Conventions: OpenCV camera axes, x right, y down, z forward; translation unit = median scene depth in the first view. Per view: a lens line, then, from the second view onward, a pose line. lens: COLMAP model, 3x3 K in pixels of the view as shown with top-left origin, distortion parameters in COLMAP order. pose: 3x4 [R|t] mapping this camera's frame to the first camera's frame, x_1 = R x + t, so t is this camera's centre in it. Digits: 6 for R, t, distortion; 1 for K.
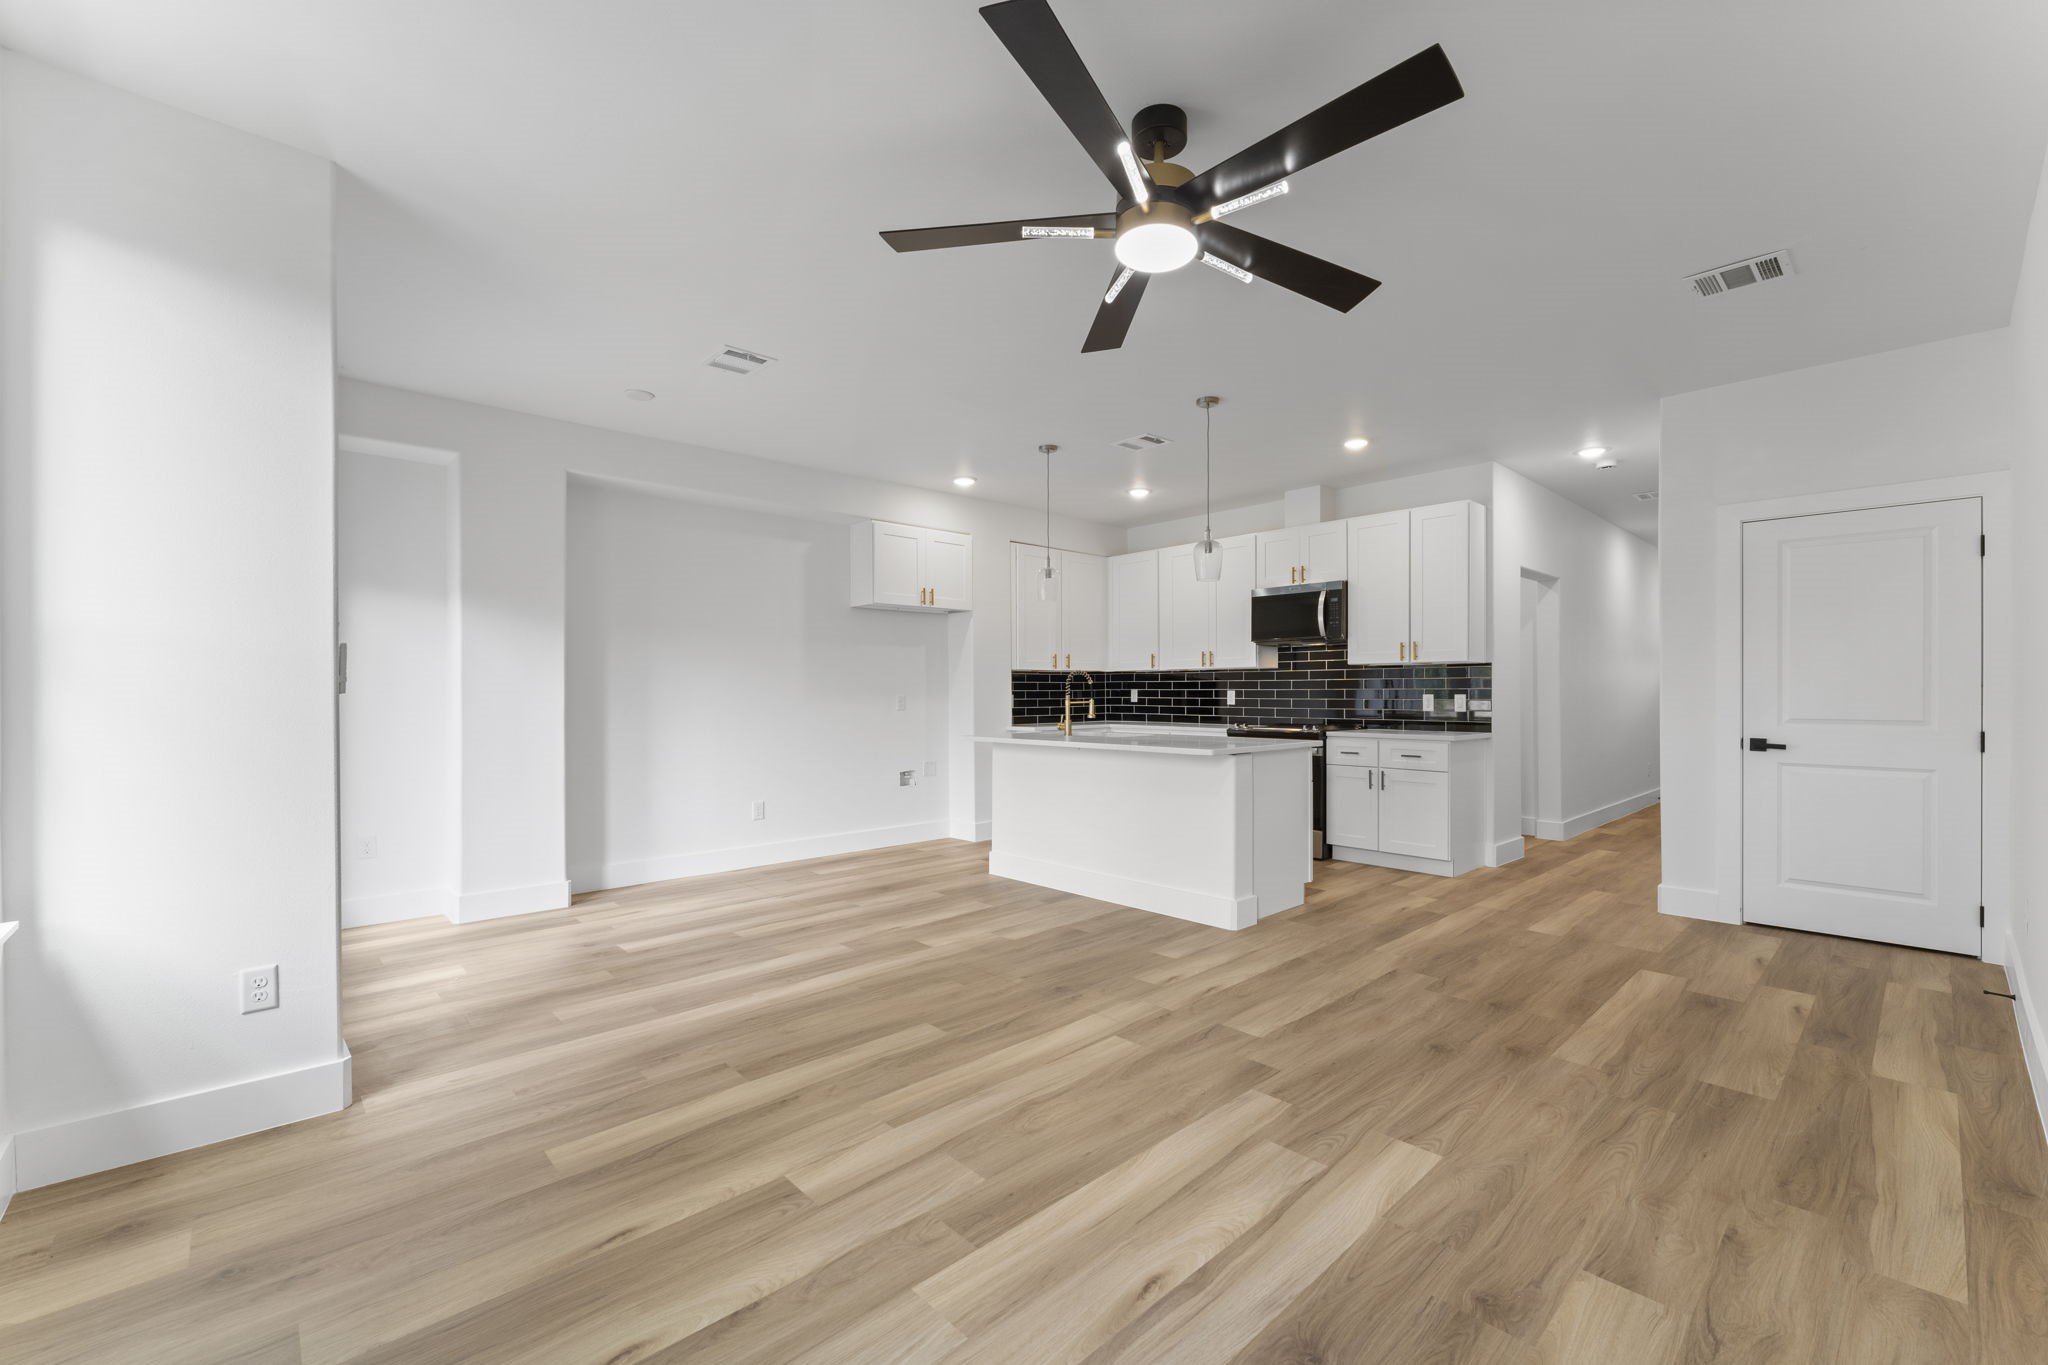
lens RADIAL K [[848.8, 0, 1042.0], [0, 848.8, 694.7], [0, 0, 1]] dist [-0.001717, -0.000224]
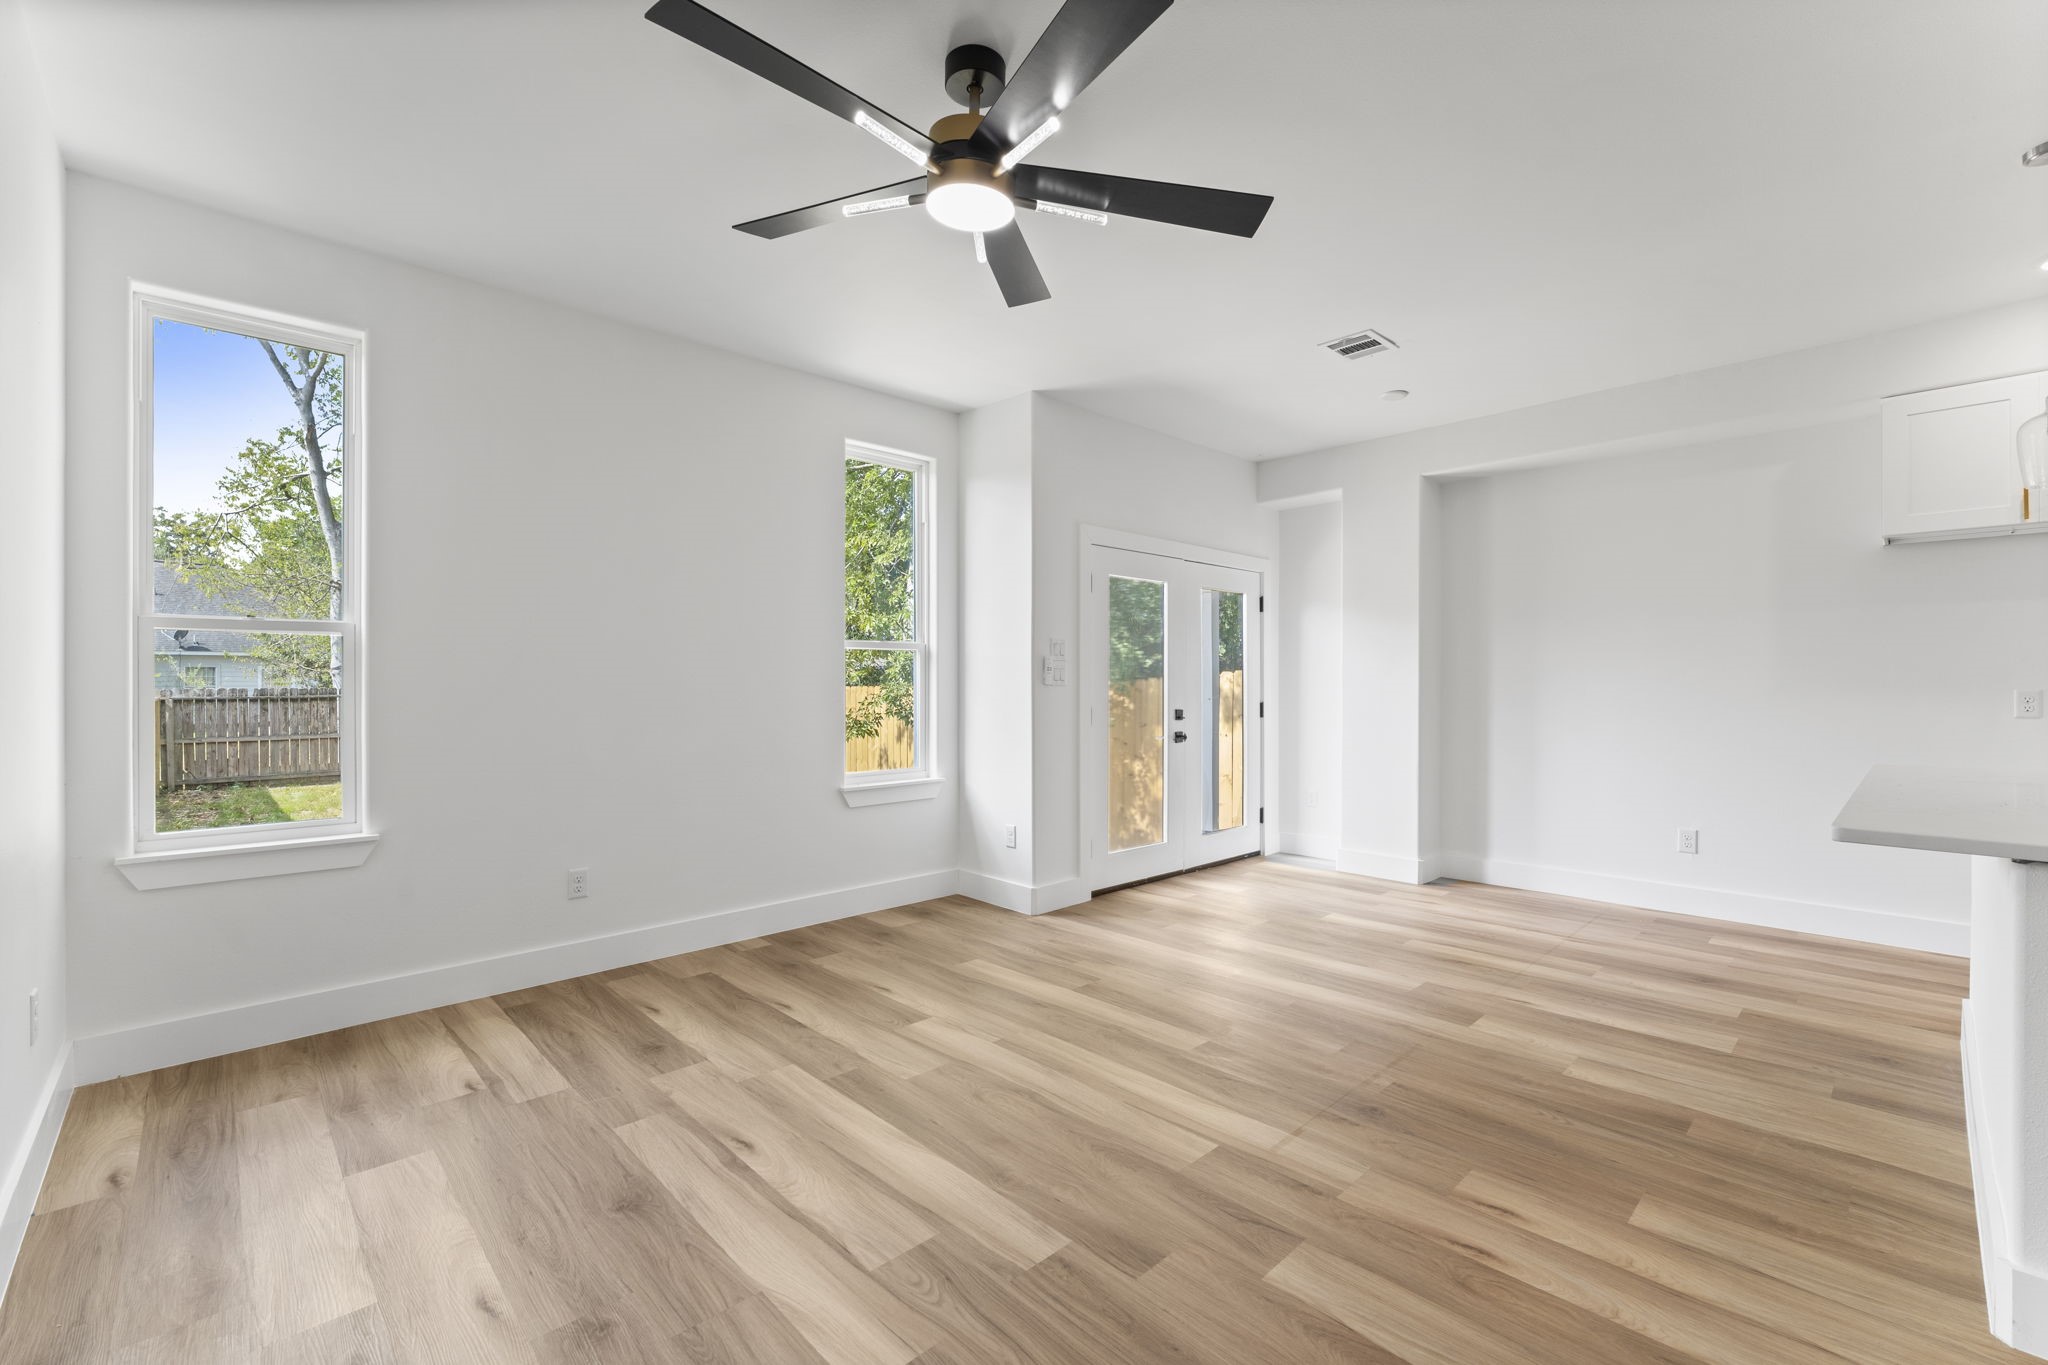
lens RADIAL K [[860.3, 0, 1047.1], [0, 860.3, 680.3], [0, 0, 1]] dist [-0.005096, 0.000342]
pose [[0.017243, -0.001700, -0.999850, 0.442653], [-0.003016, 0.999994, -0.001752, -0.003429], [0.999847, 0.003046, 0.017238, 0.439277]]
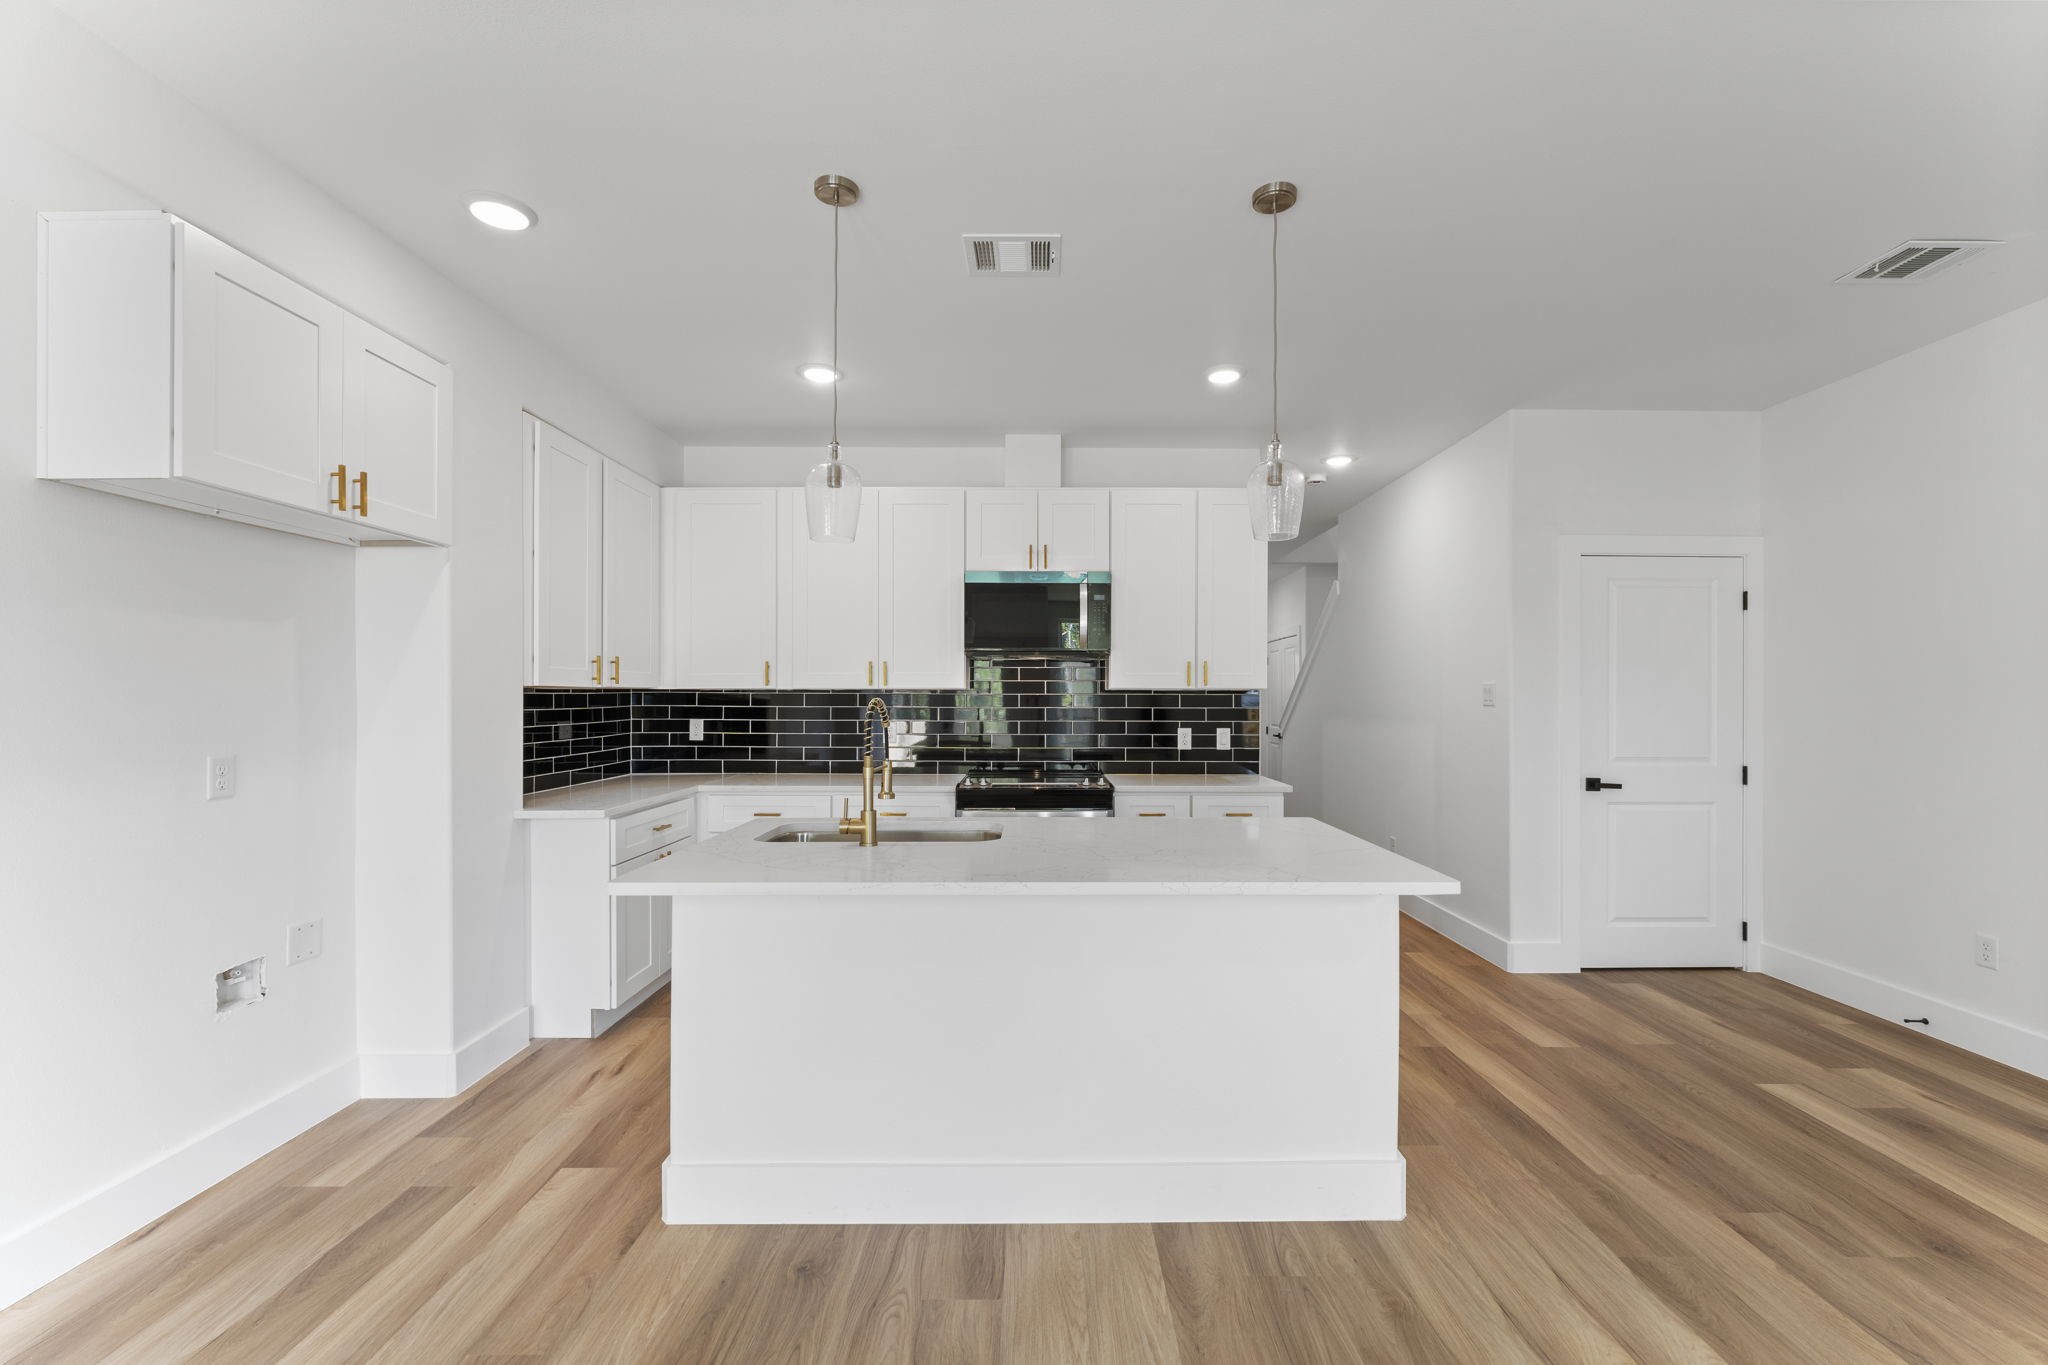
lens RADIAL K [[848.8, 0, 1042.0], [0, 848.8, 694.7], [0, 0, 1]] dist [-0.001717, -0.000224]
pose [[0.682006, 0.006079, 0.731321, -0.229834], [-0.001152, 0.999973, -0.007238, -0.027821], [-0.731346, 0.004094, 0.681995, 0.609255]]
